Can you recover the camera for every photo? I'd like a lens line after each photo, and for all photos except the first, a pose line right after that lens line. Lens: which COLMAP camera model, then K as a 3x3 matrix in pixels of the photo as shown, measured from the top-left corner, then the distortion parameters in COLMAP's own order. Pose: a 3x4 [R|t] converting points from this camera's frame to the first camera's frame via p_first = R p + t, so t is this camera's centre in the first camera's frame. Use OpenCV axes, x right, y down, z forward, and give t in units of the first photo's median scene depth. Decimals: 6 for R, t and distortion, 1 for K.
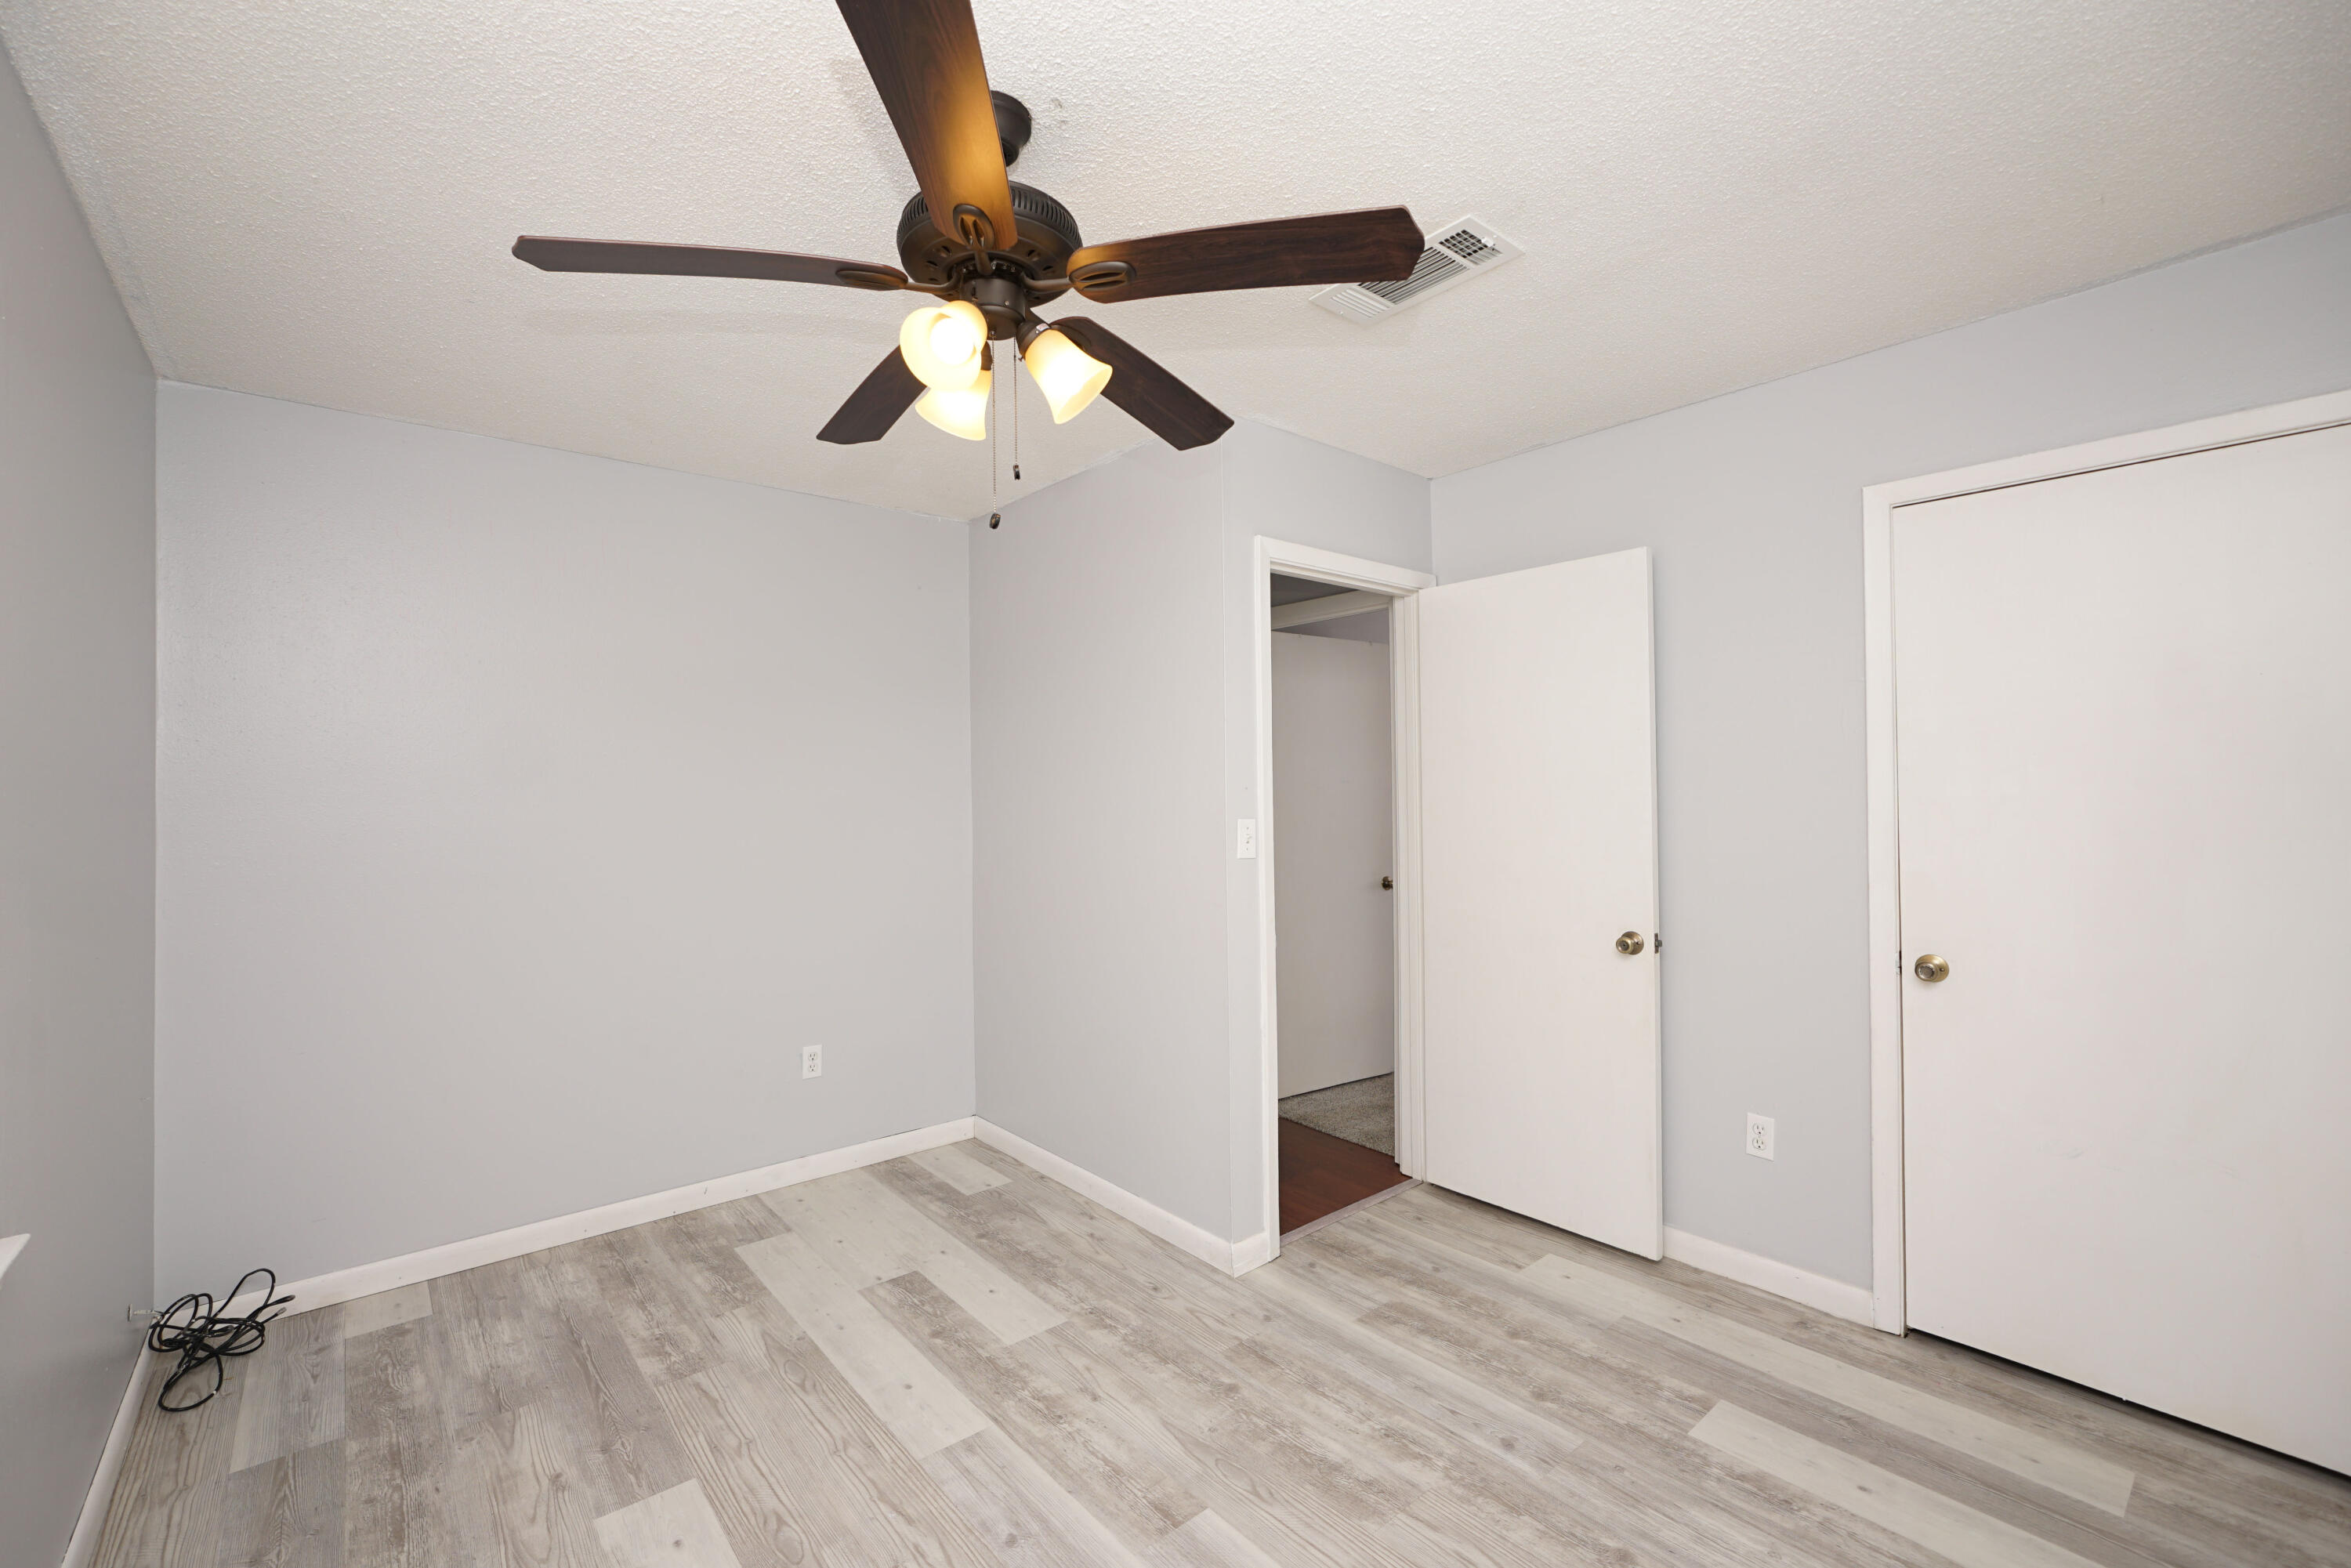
lens RADIAL K [[988.3, 0, 1152.7], [0, 988.3, 777.0], [0, 0, 1]] dist [-0.017245, 0.006214]
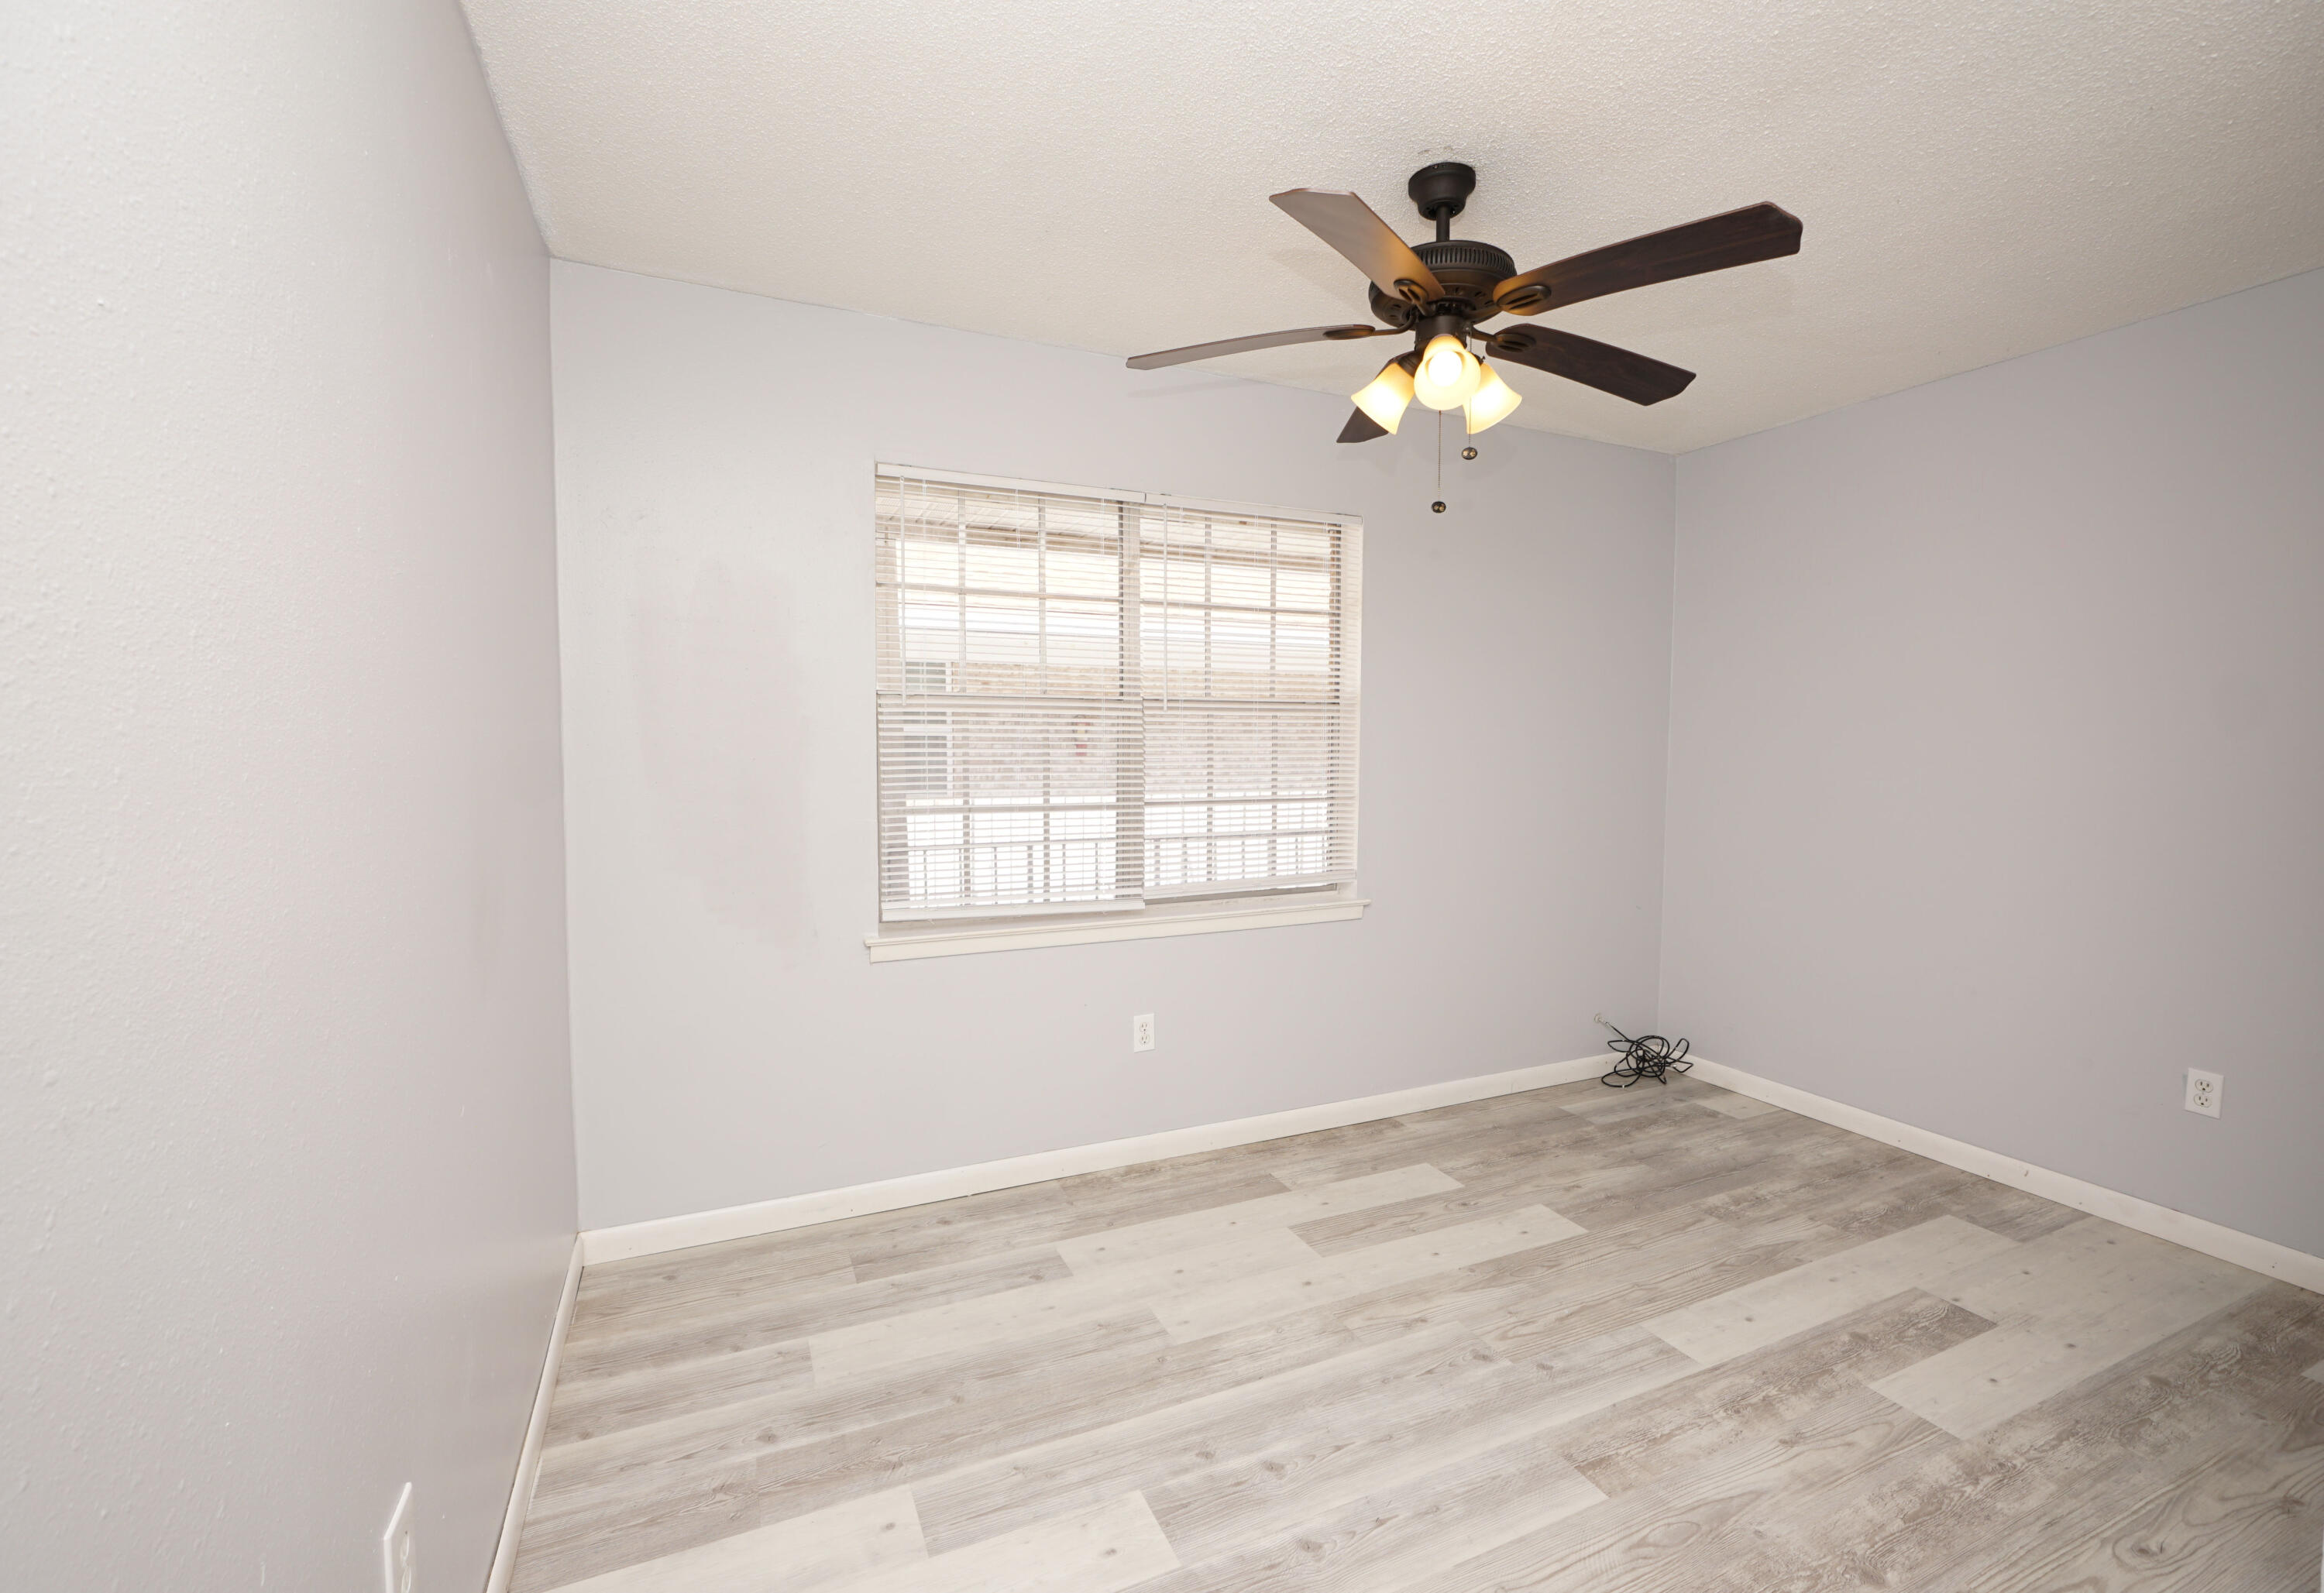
lens RADIAL K [[996.2, 0, 1175.1], [0, 996.2, 808.4], [0, 0, 1]] dist [0.000399, 0.000436]
pose [[-0.248782, 0.079656, -0.965278, 0.806321], [0.011990, 0.996789, 0.079166, 0.016751], [0.968485, 0.008122, -0.248938, 0.664189]]
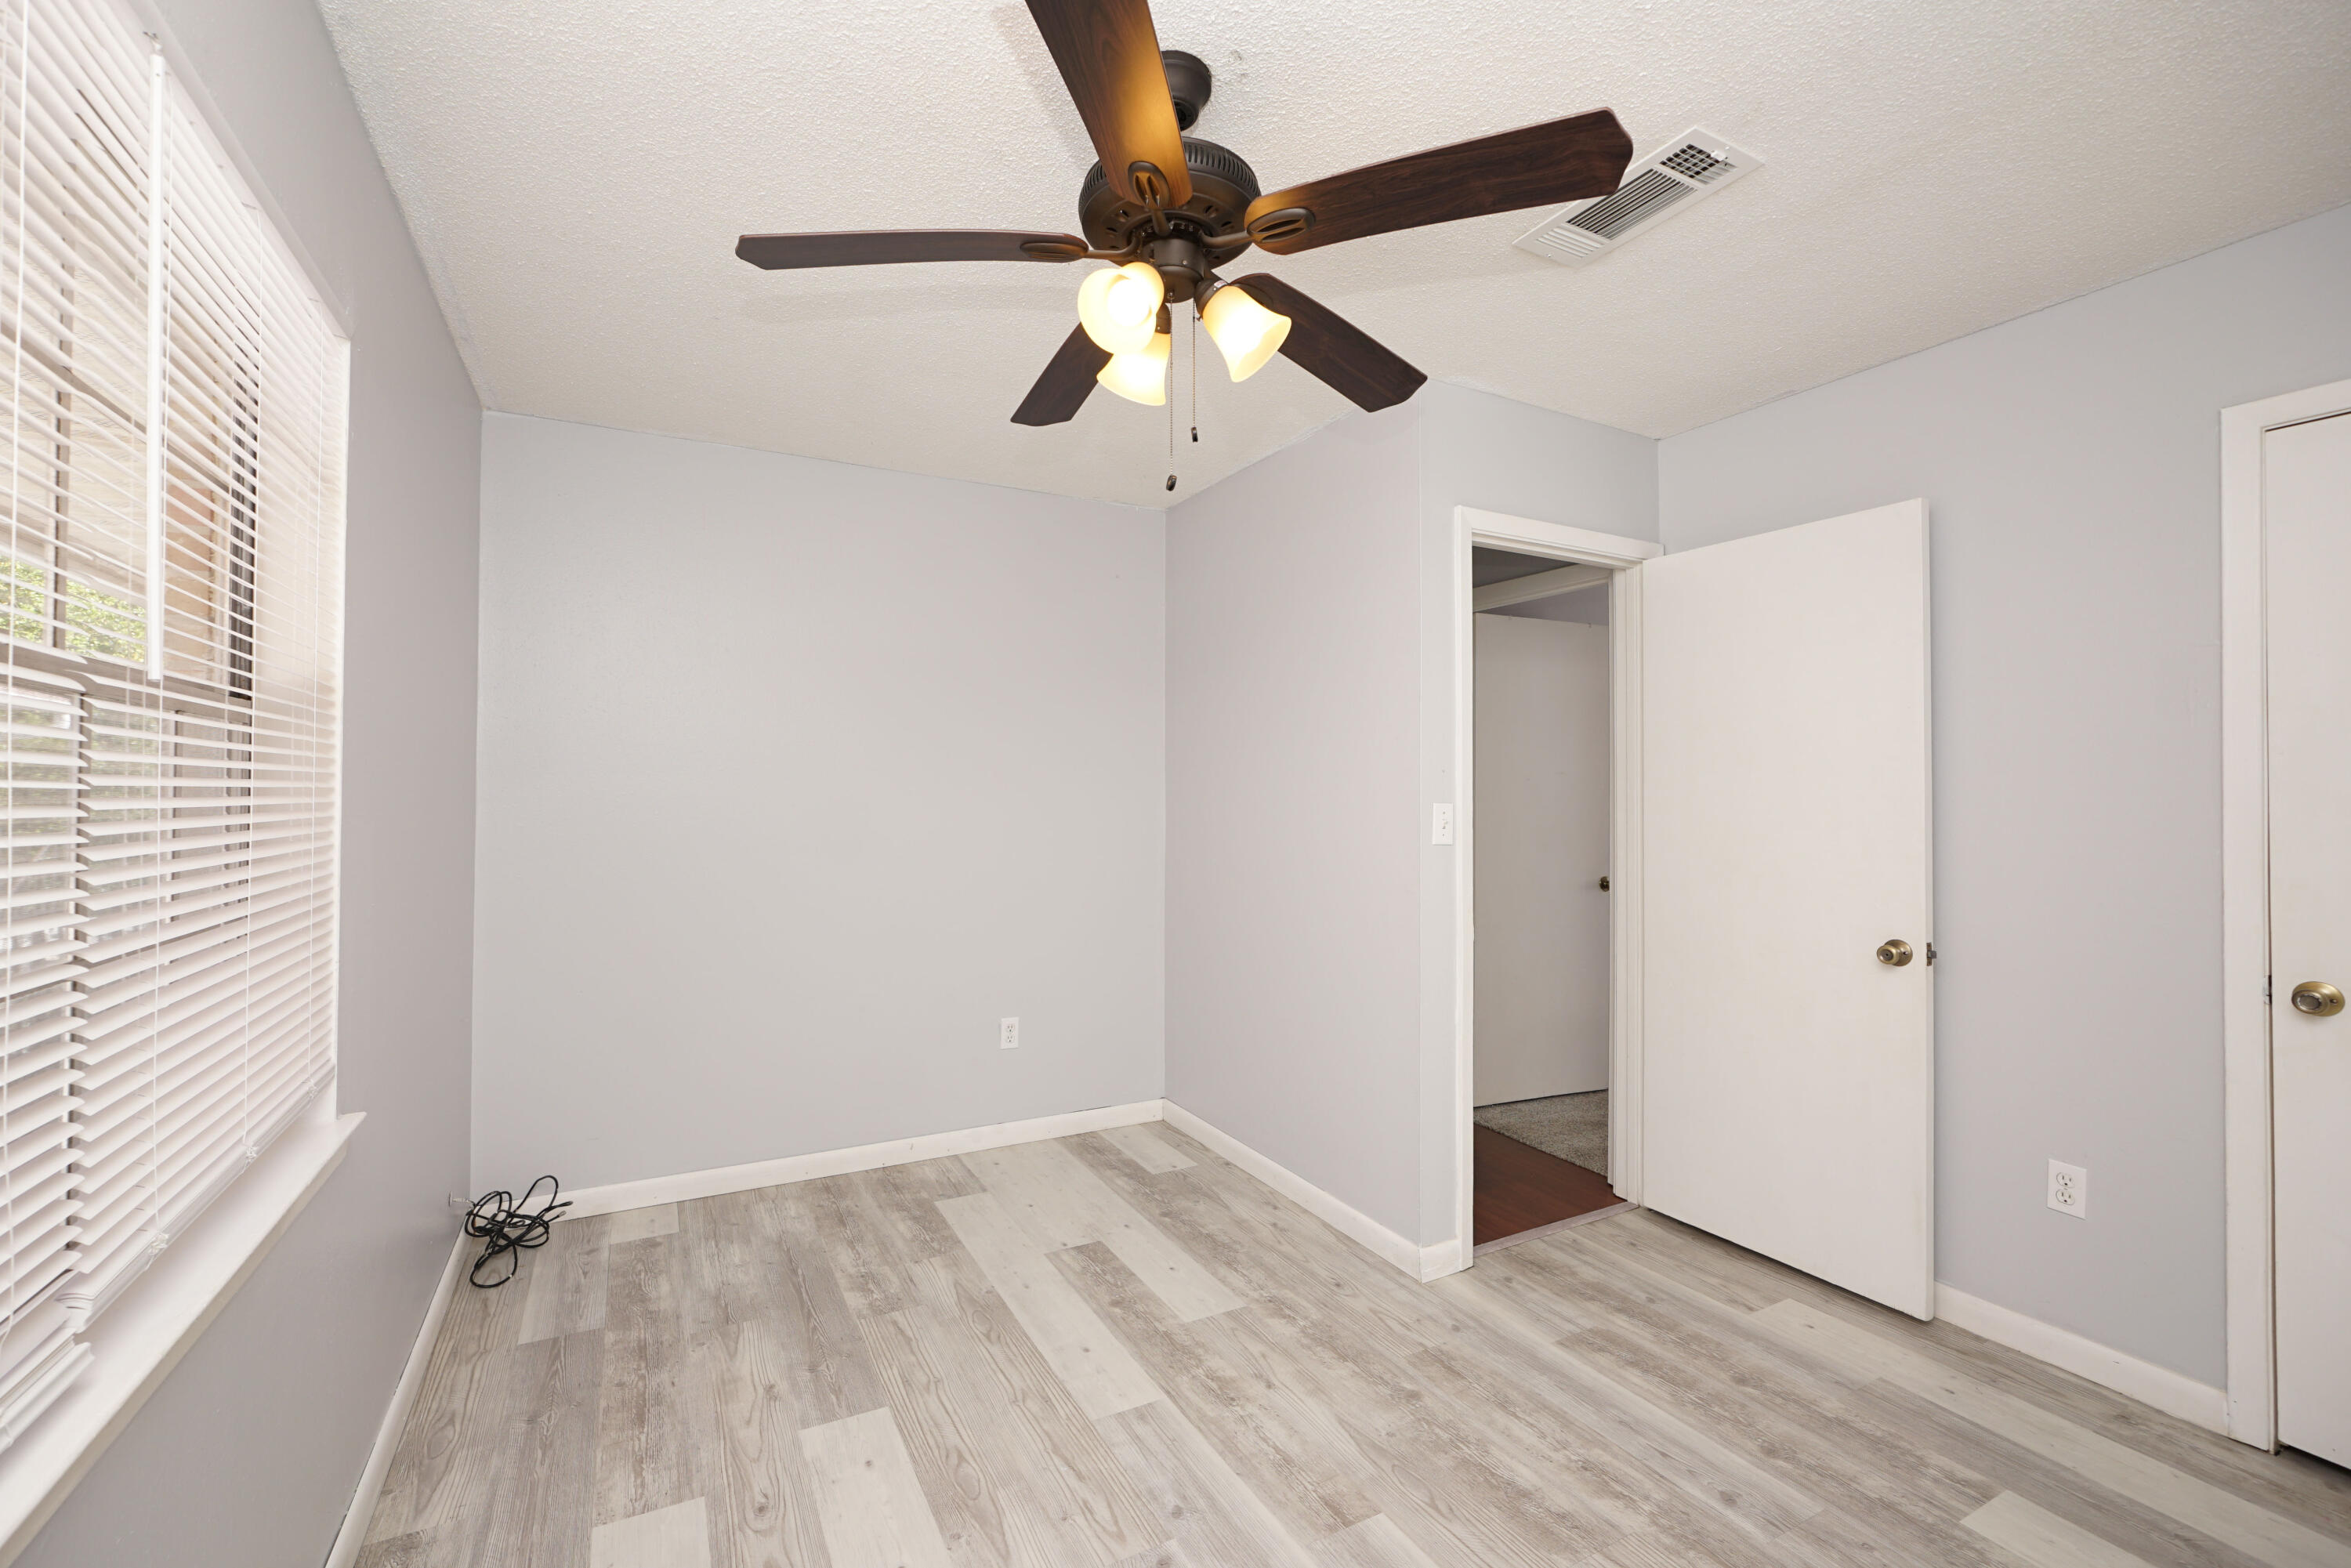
lens RADIAL K [[988.3, 0, 1152.0], [0, 988.3, 776.9], [0, 0, 1]] dist [-0.017245, 0.006214]
pose [[0.978218, 0.012667, -0.207194, 0.021003], [-0.013103, 0.999914, -0.000730, 0.025637], [0.207167, 0.003429, 0.978300, 0.013734]]
